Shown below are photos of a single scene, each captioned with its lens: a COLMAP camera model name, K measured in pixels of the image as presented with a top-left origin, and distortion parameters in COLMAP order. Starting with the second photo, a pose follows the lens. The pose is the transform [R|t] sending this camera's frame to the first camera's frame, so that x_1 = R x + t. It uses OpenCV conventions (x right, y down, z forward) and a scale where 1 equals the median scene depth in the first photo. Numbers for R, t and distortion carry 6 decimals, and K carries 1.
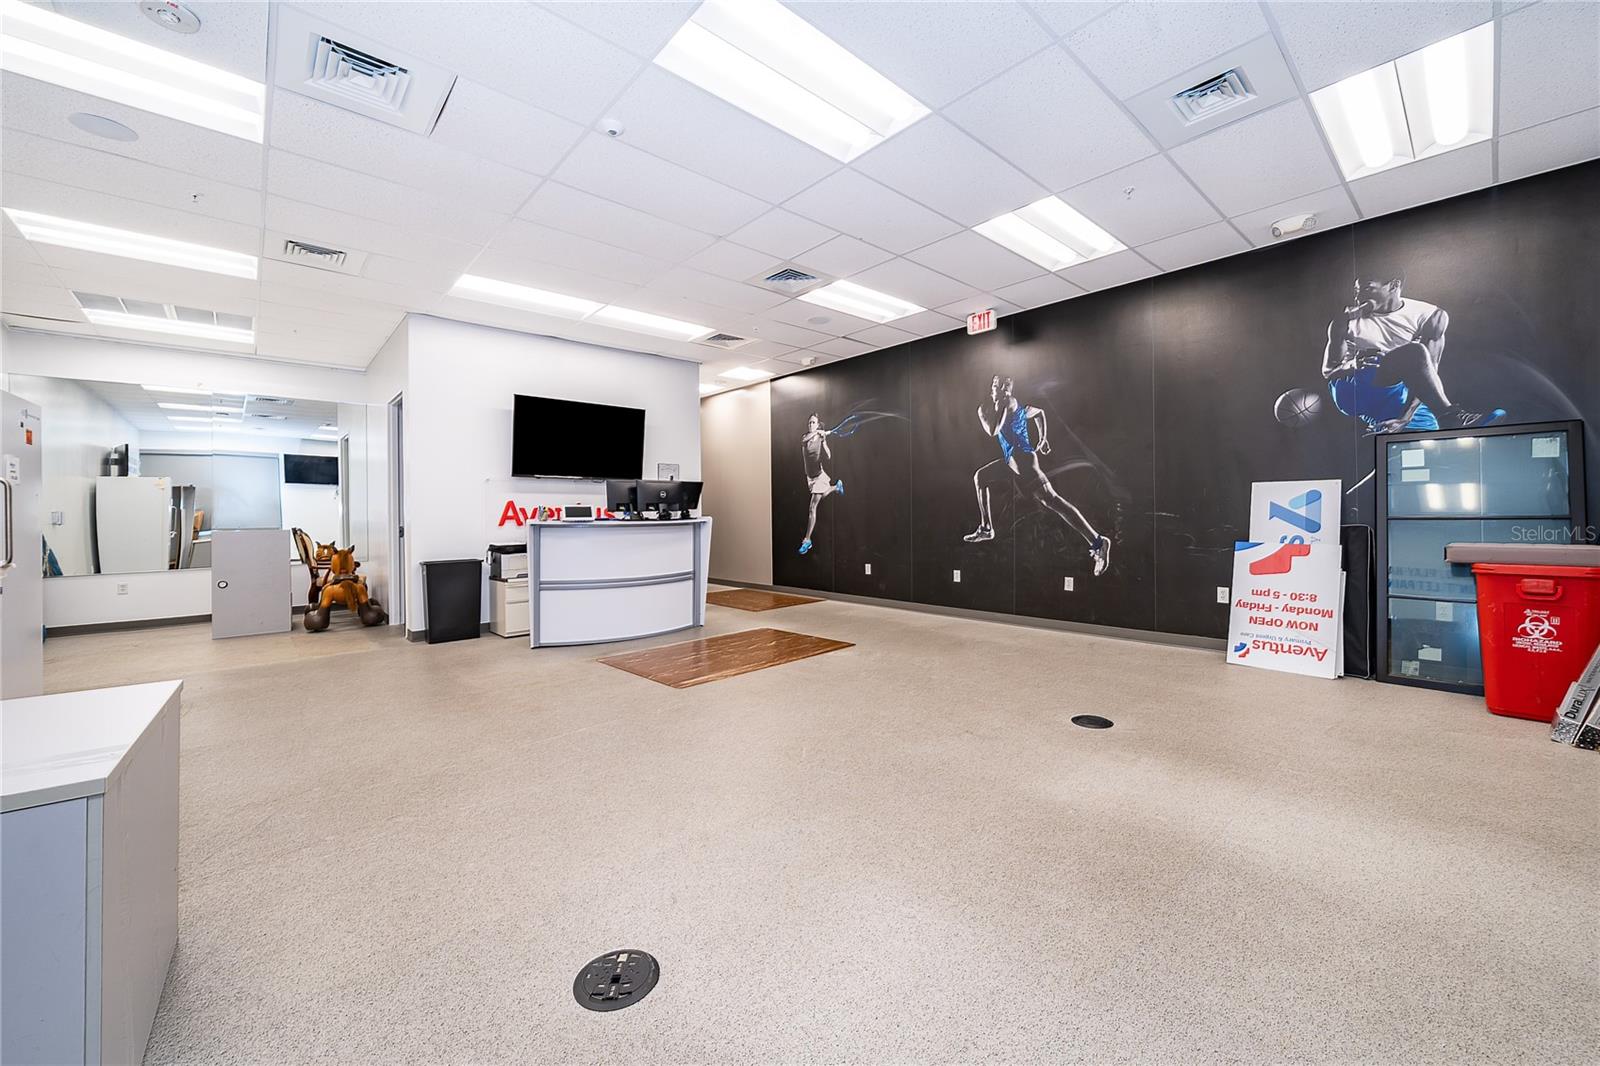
lens RADIAL K [[613.5, 0, 797.6], [0, 613.5, 516.6], [0, 0, 1]] dist [0.001154, 0.000042]
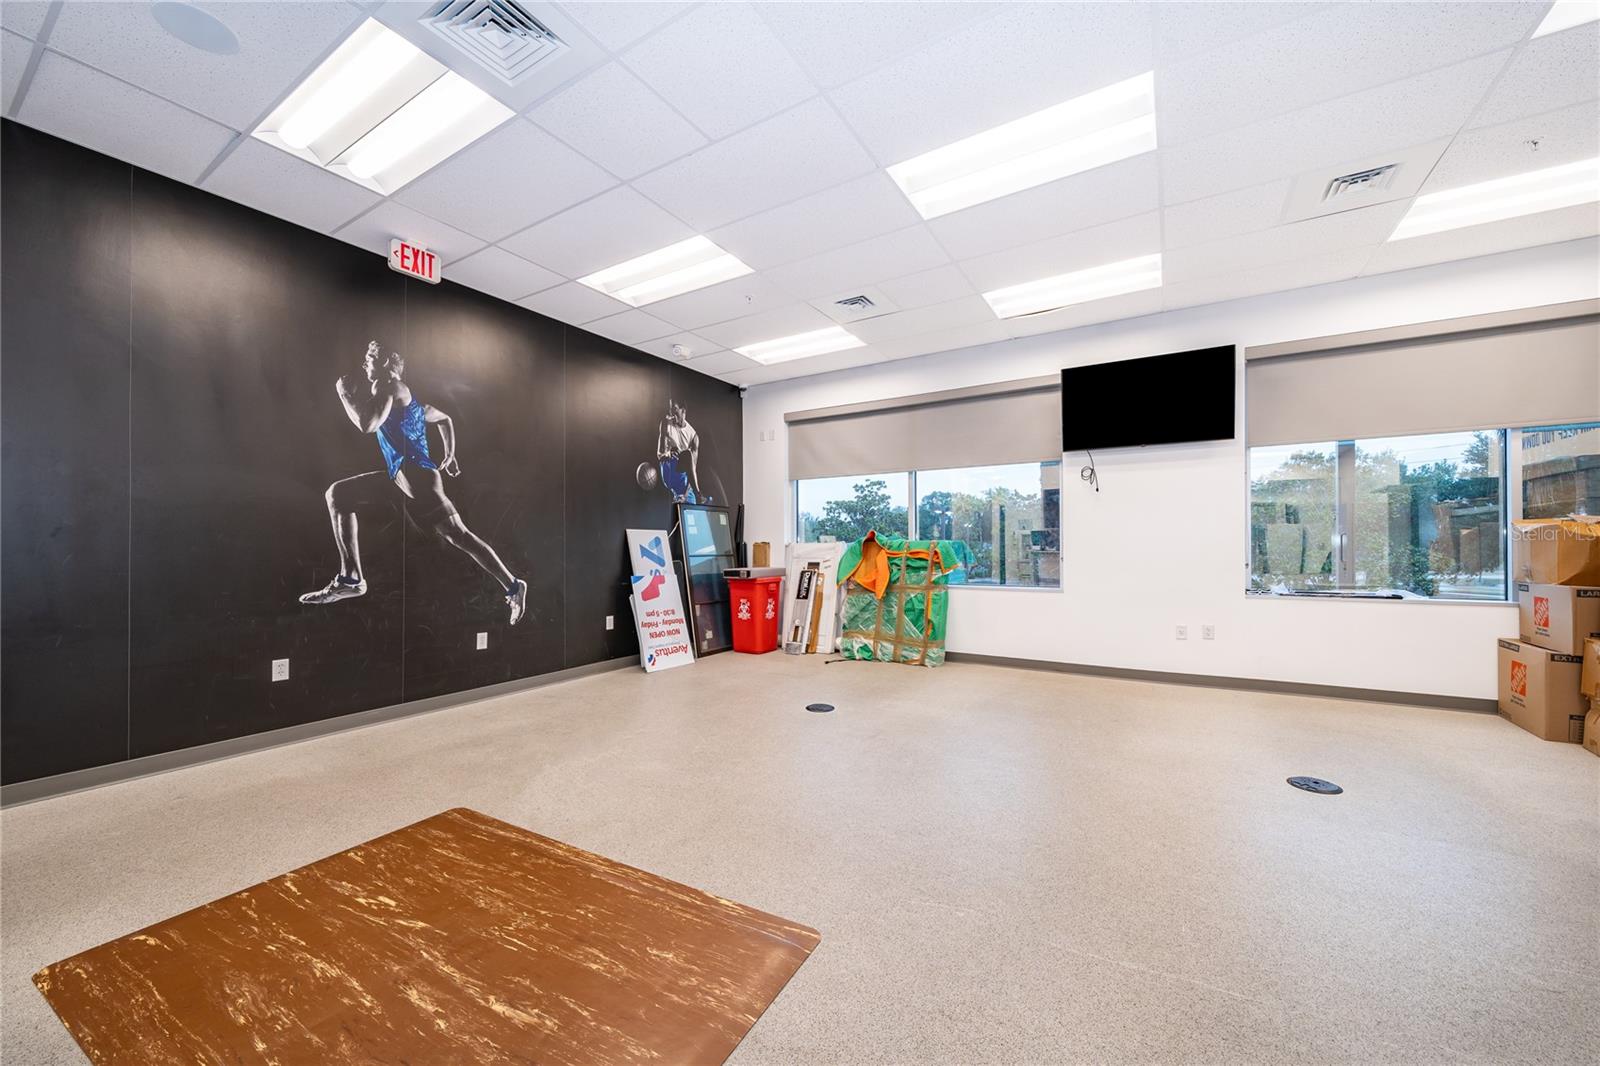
lens RADIAL K [[613.5, 0, 795.2], [0, 613.5, 548.0], [0, 0, 1]] dist [0.001154, 0.000042]
pose [[-0.285127, 0.013662, 0.958392, -0.453281], [0.014333, 0.999847, -0.009989, 0.001135], [-0.958383, 0.010888, -0.285279, 0.829382]]
